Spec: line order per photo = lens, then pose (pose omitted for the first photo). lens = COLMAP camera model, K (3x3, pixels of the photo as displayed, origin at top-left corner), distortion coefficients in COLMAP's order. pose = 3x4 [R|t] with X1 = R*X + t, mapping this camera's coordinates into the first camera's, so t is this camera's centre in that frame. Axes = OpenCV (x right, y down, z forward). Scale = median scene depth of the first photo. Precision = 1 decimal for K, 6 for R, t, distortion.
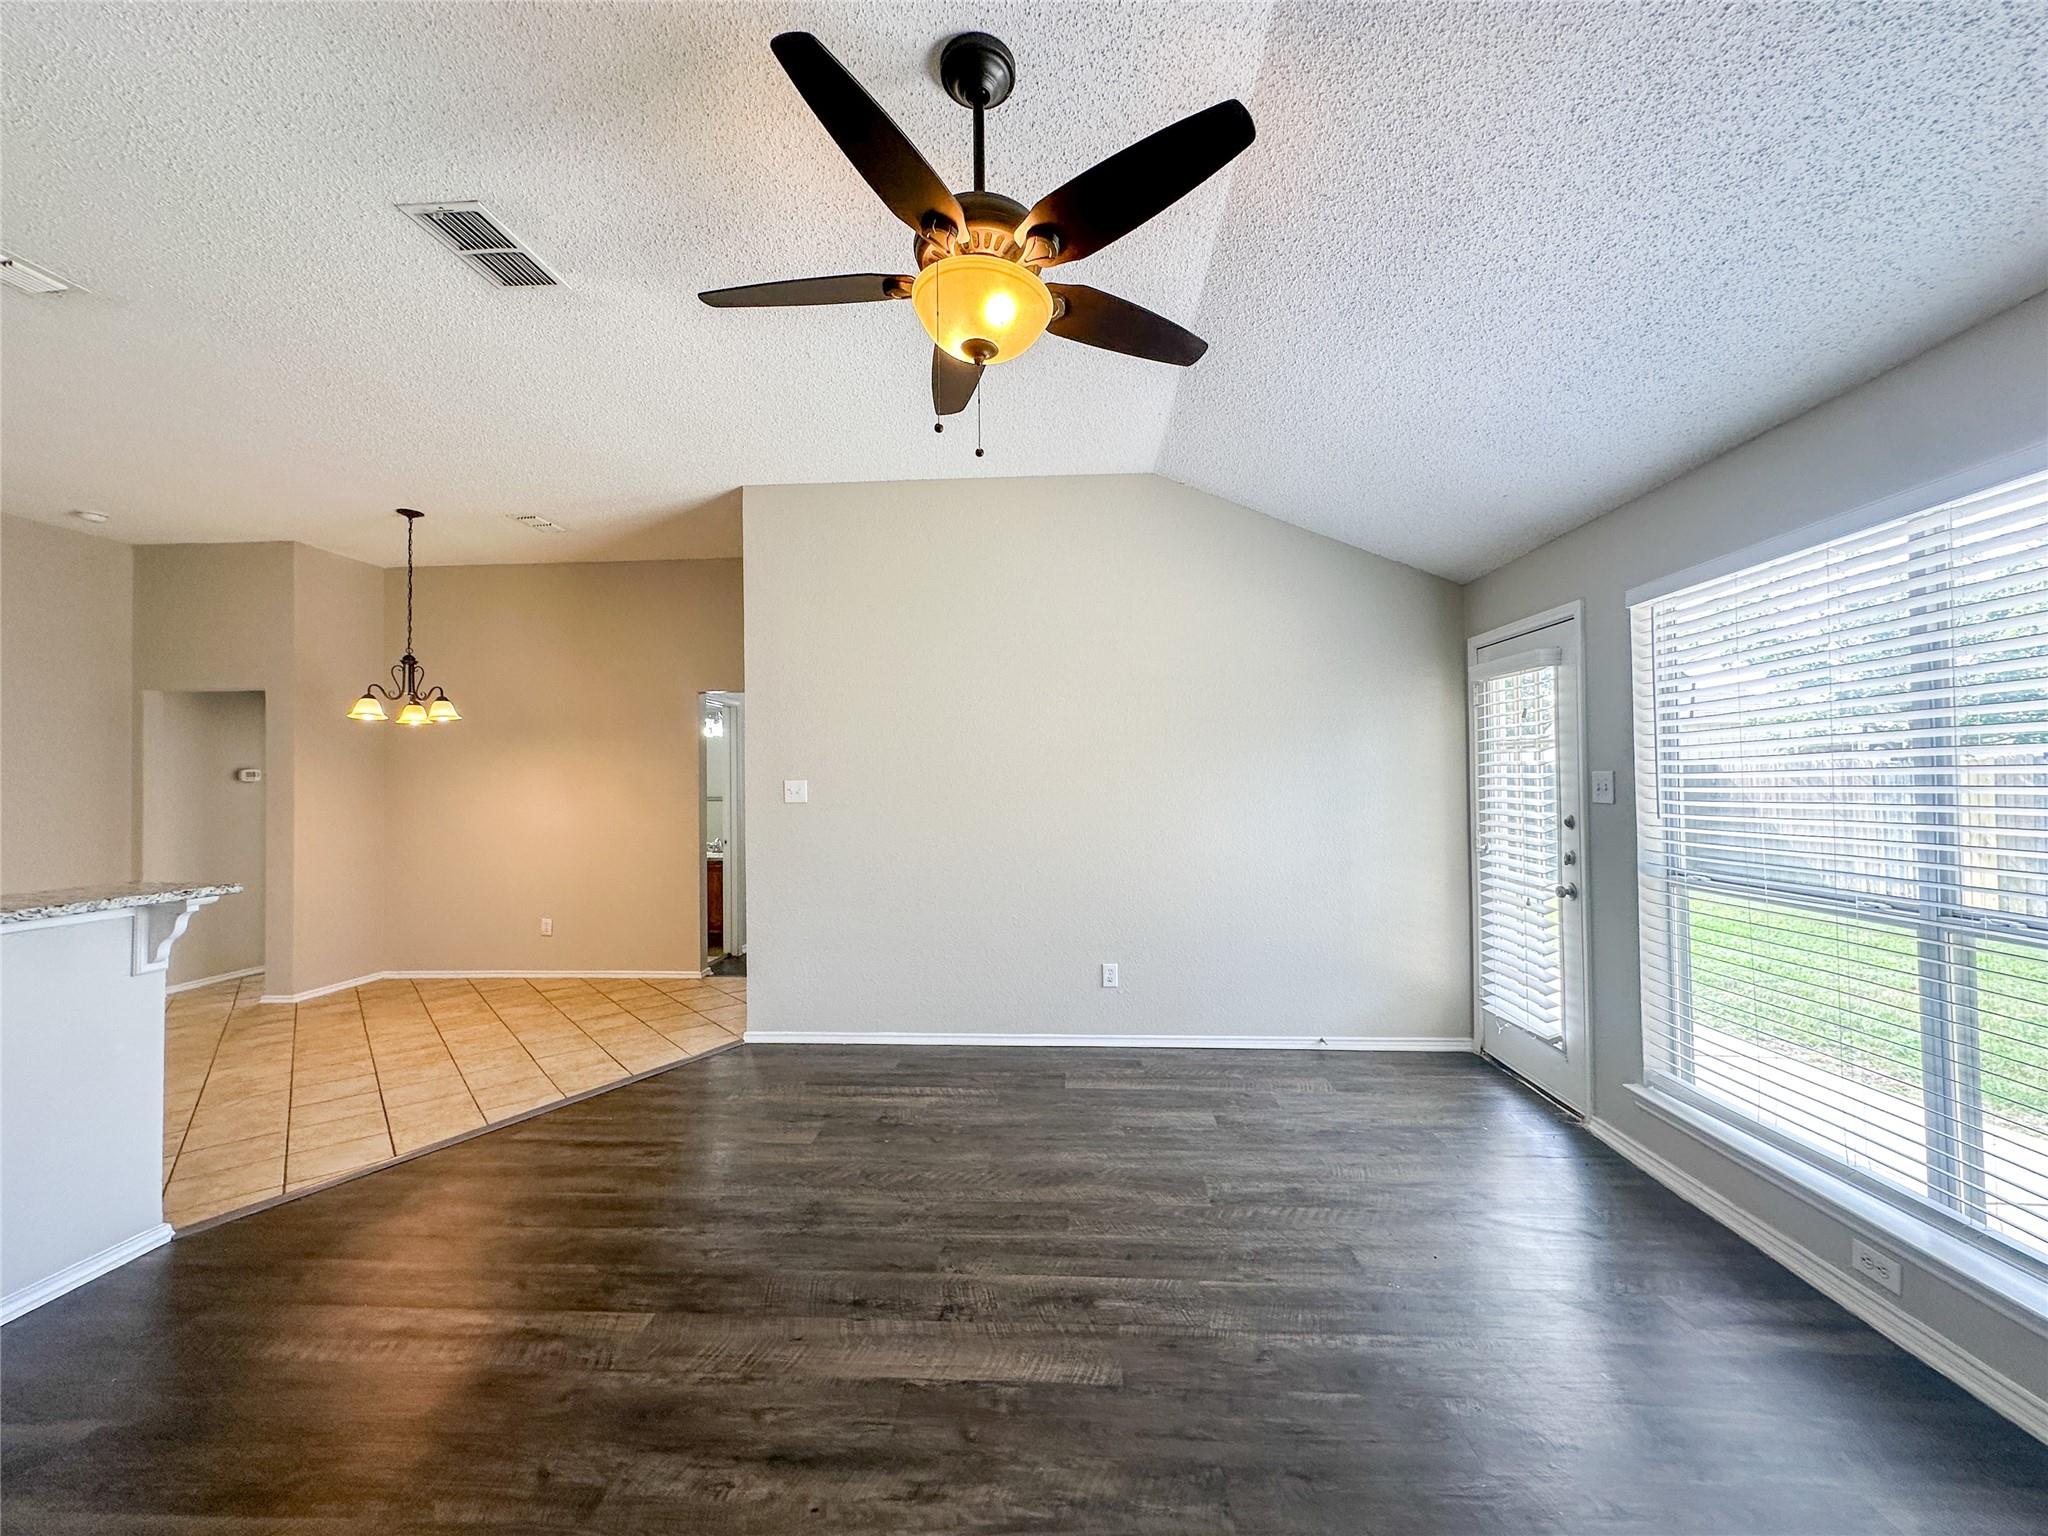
lens RADIAL K [[817.2, 0, 1024.0], [0, 817.2, 768.0], [0, 0, 1]] dist [0.015116, -0.000038]
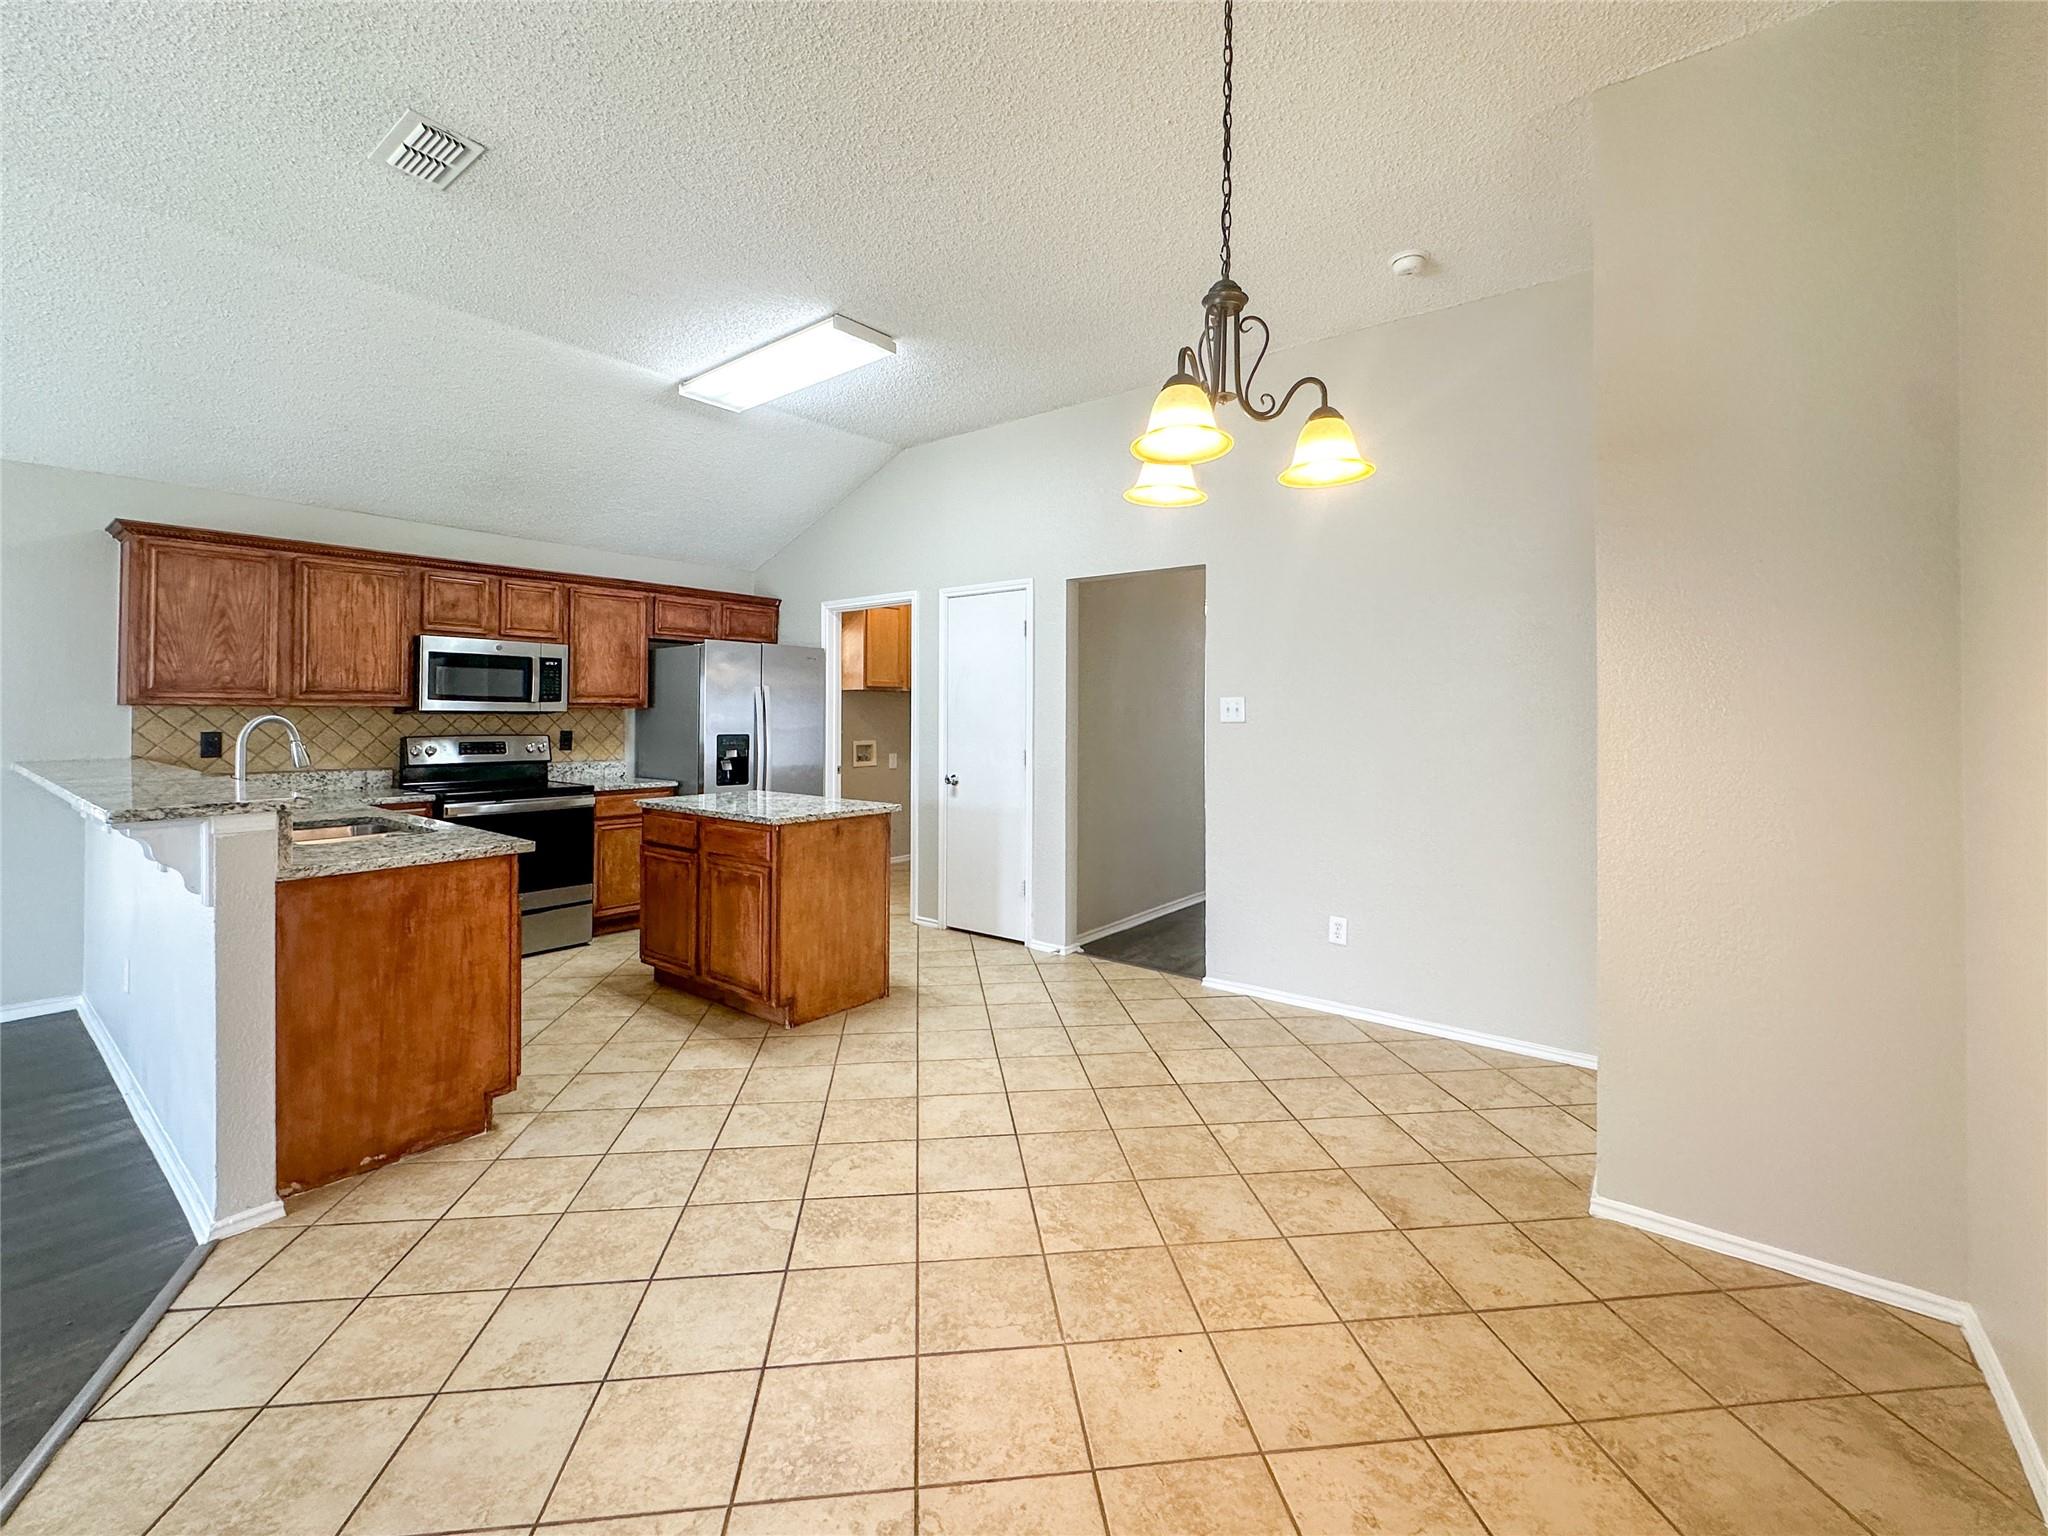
lens RADIAL K [[861.2, 0, 1021.1], [0, 861.2, 697.4], [0, 0, 1]] dist [-0.000298, 0.000061]
pose [[-0.562718, -0.008576, -0.826604, -0.909246], [0.013321, 0.999722, -0.019441, 0.071845], [0.826541, -0.021951, -0.562448, 2.494250]]
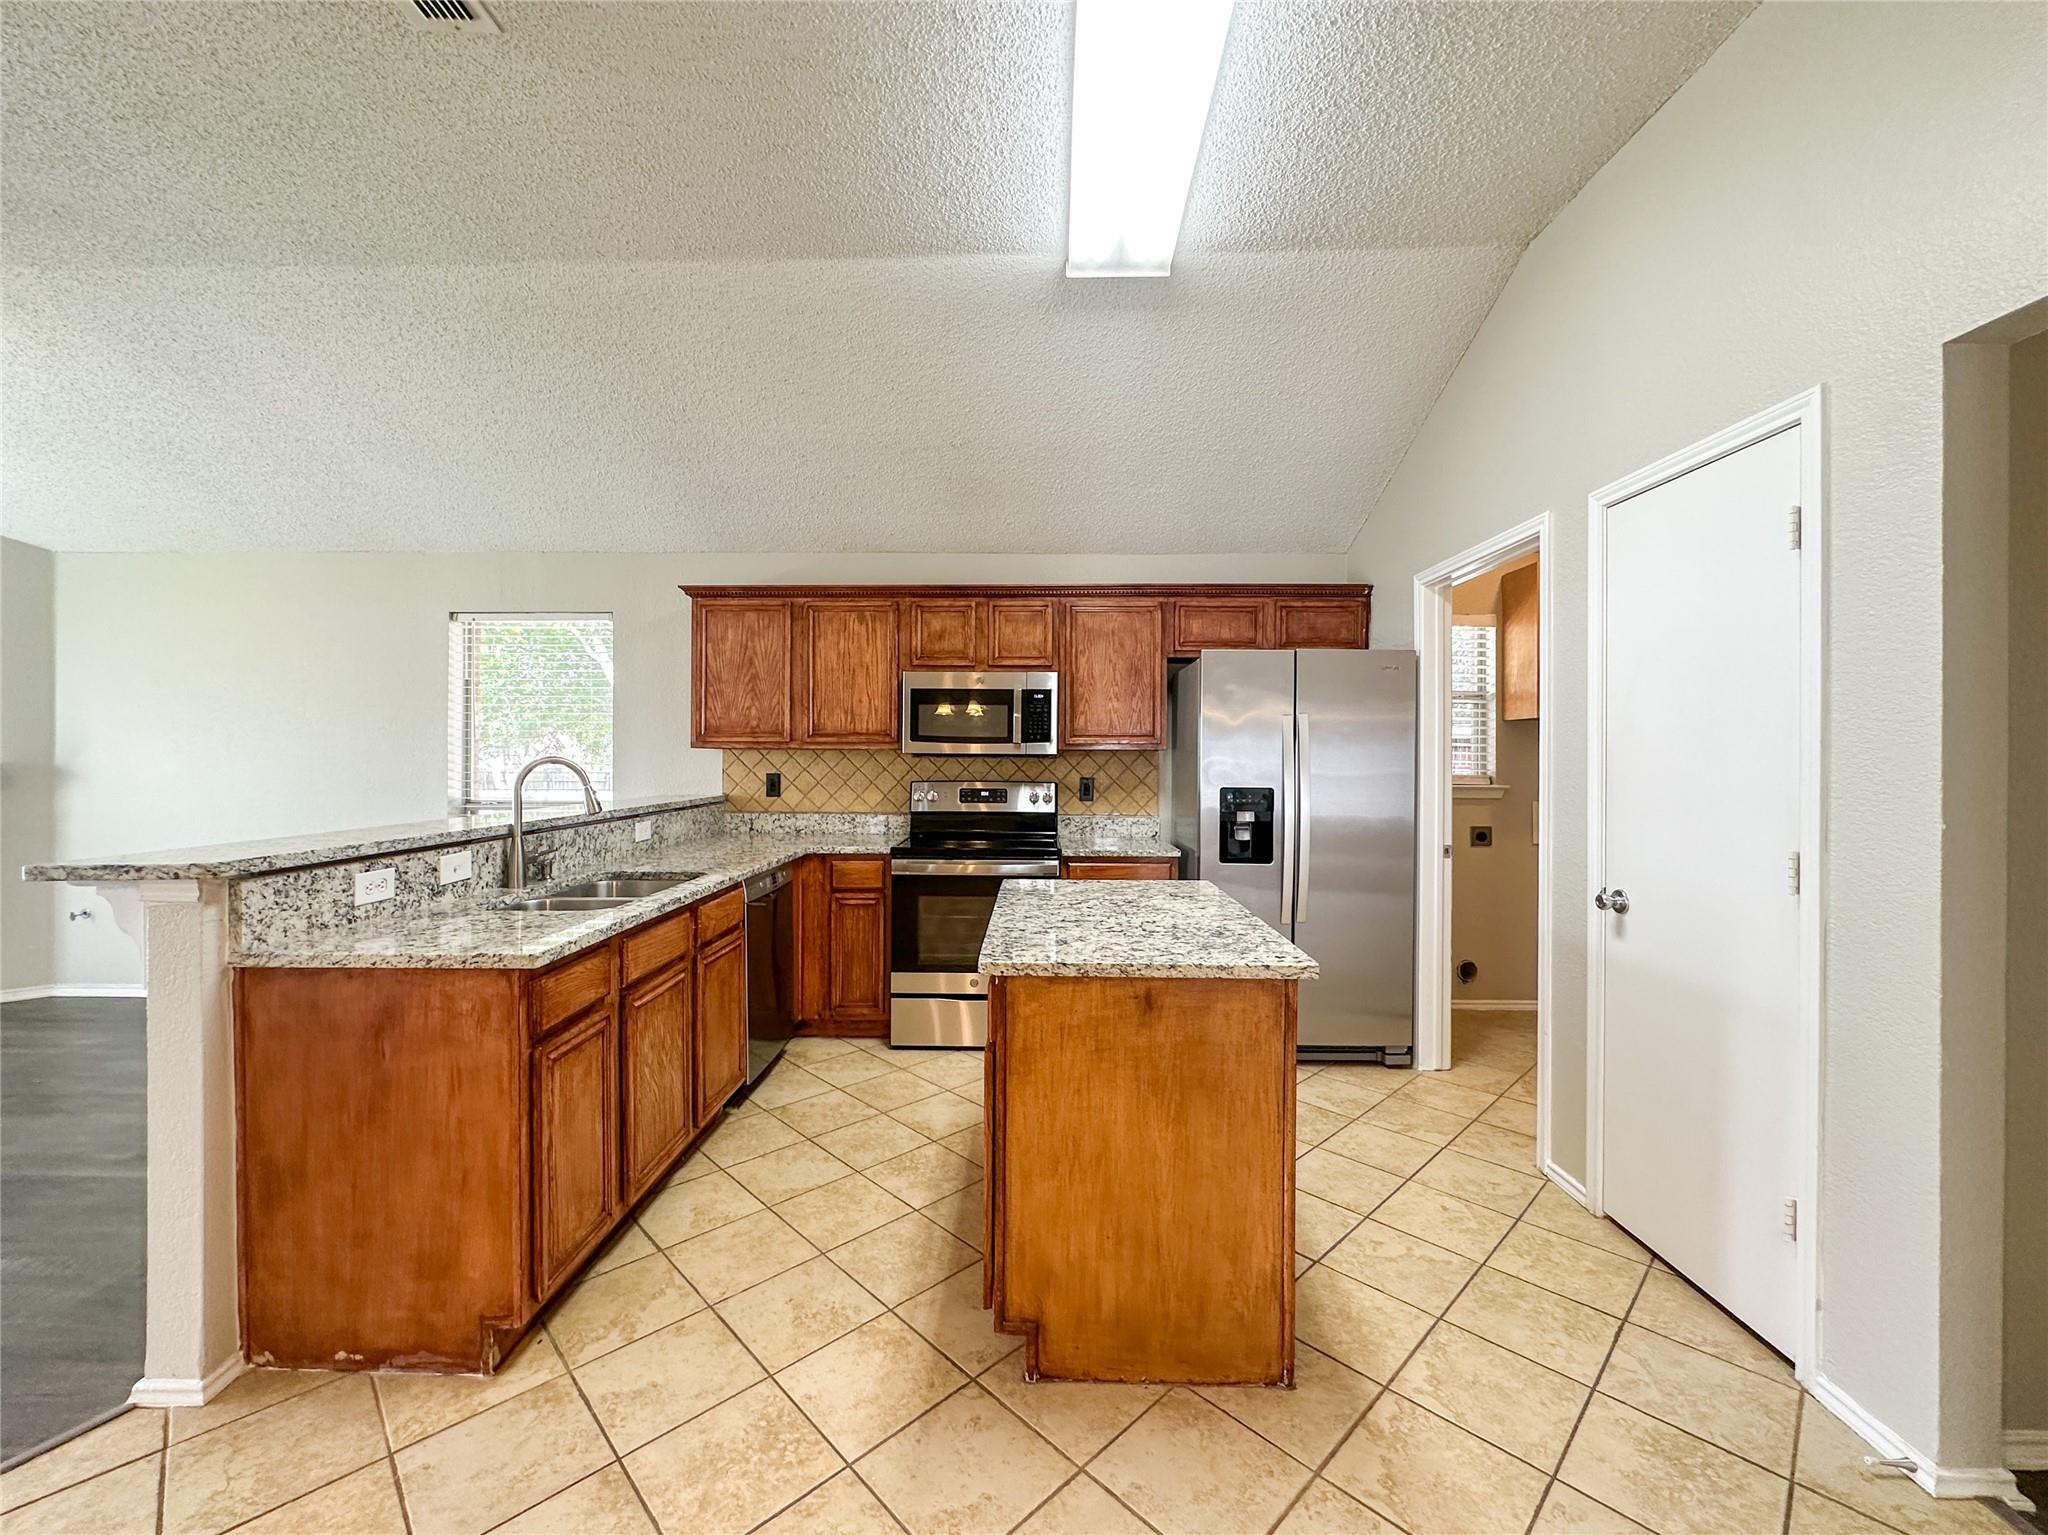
lens RADIAL K [[829.9, 0, 1045.7], [0, 829.9, 757.4], [0, 0, 1]] dist [-0.006175, -0.000160]
pose [[-0.997717, 0.005036, -0.067338, -1.994978], [0.005896, 0.999903, -0.012582, 0.077857], [0.067268, -0.012950, -0.997651, 1.989468]]
